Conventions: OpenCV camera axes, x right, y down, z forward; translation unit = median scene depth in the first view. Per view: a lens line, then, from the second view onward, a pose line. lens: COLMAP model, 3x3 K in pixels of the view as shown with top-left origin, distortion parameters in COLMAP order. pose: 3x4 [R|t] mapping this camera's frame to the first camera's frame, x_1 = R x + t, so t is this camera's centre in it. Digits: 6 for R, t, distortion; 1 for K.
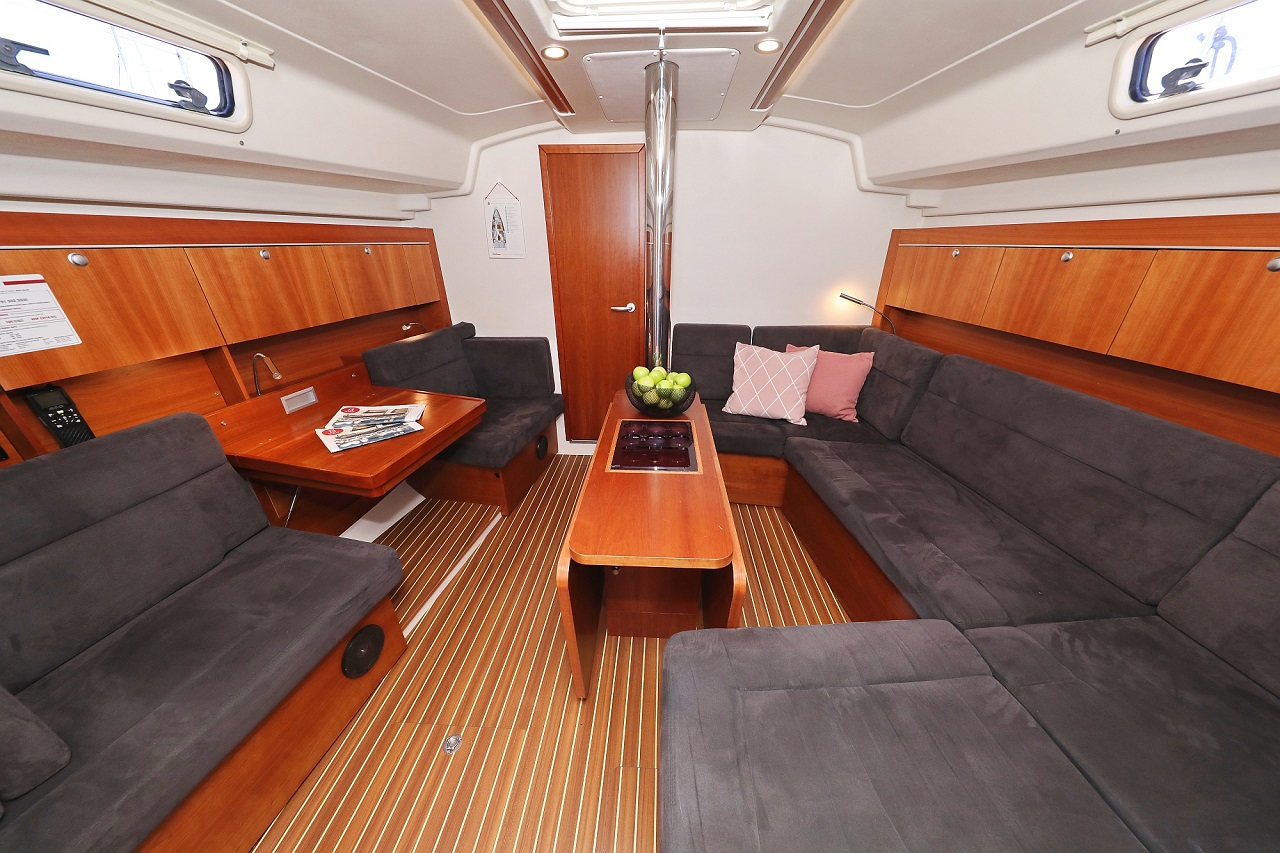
lens RADIAL K [[395.2, 0, 643.1], [0, 395.2, 430.7], [0, 0, 1]] dist [0.000817, -0.000058]
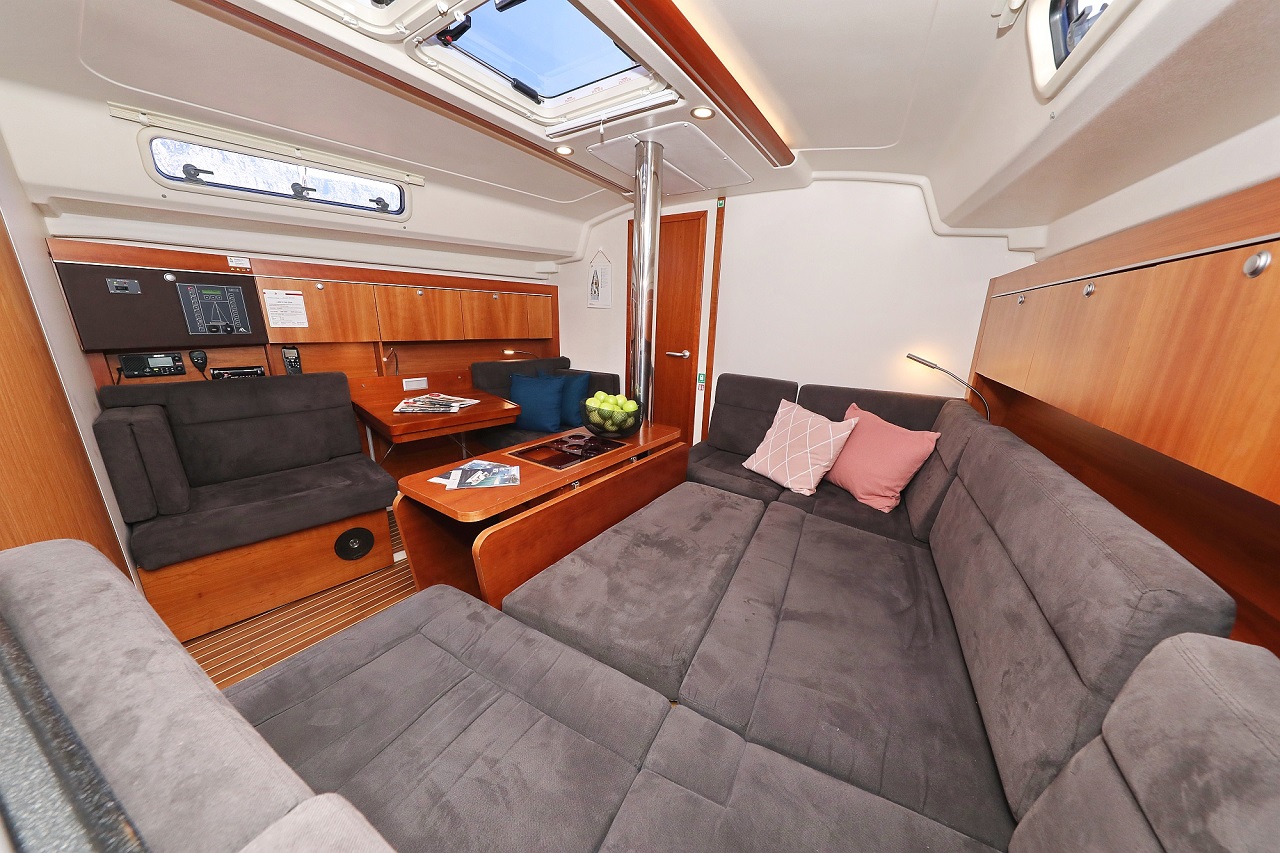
lens RADIAL K [[404.9, 0, 640.0], [0, 404.9, 426.5], [0, 0, 1]] dist [0.006981, 0.000007]
pose [[0.851786, 0.165936, -0.496916, 0.552398], [-0.254913, 0.959932, -0.116406, 0.032300], [0.457689, 0.225824, 0.859956, 0.086252]]
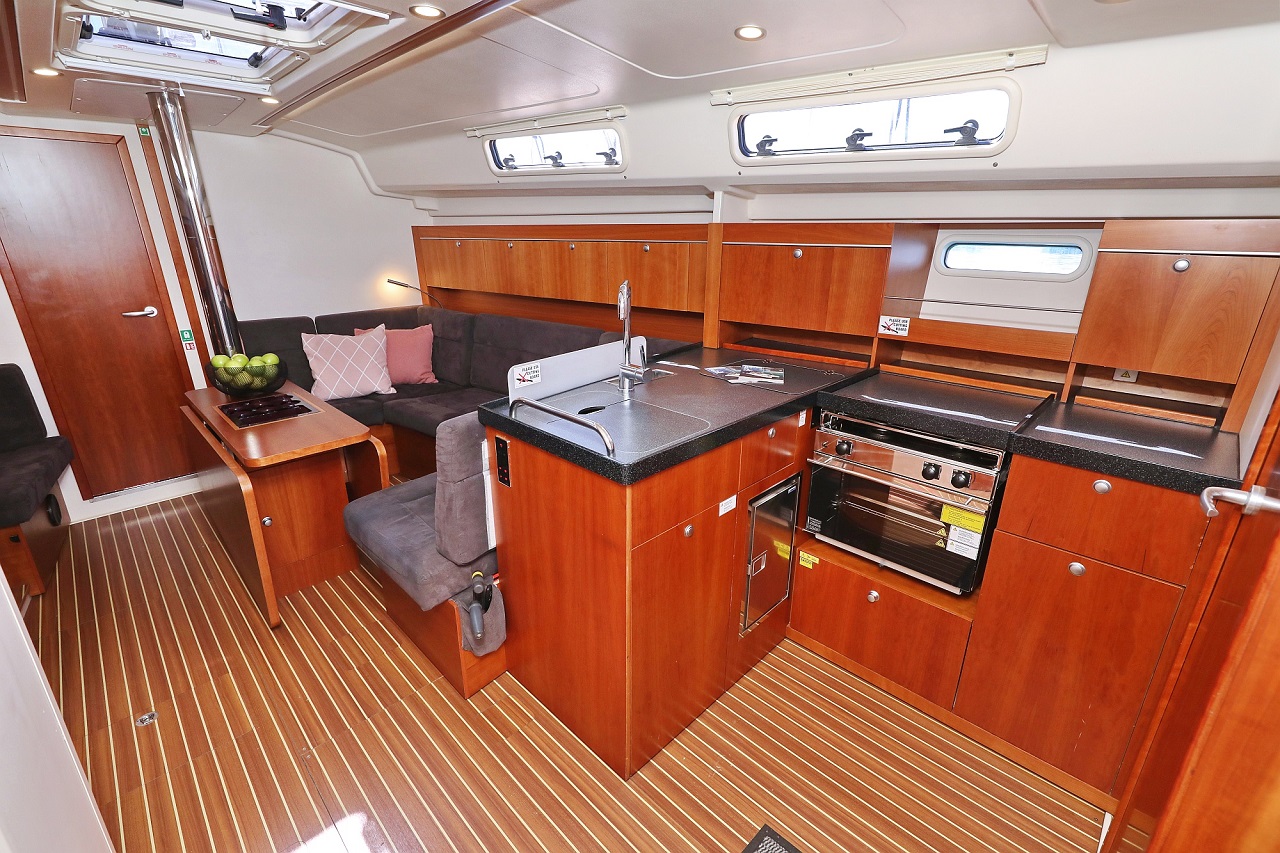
lens RADIAL K [[563.8, 0, 640.0], [0, 563.8, 426.5], [0, 0, 1]] dist [0.001792, -0.000151]
pose [[0.664848, -0.246070, 0.705285, -0.306853], [0.322513, 0.946205, 0.026104, 0.283203], [-0.673768, 0.210109, 0.708443, -0.635630]]
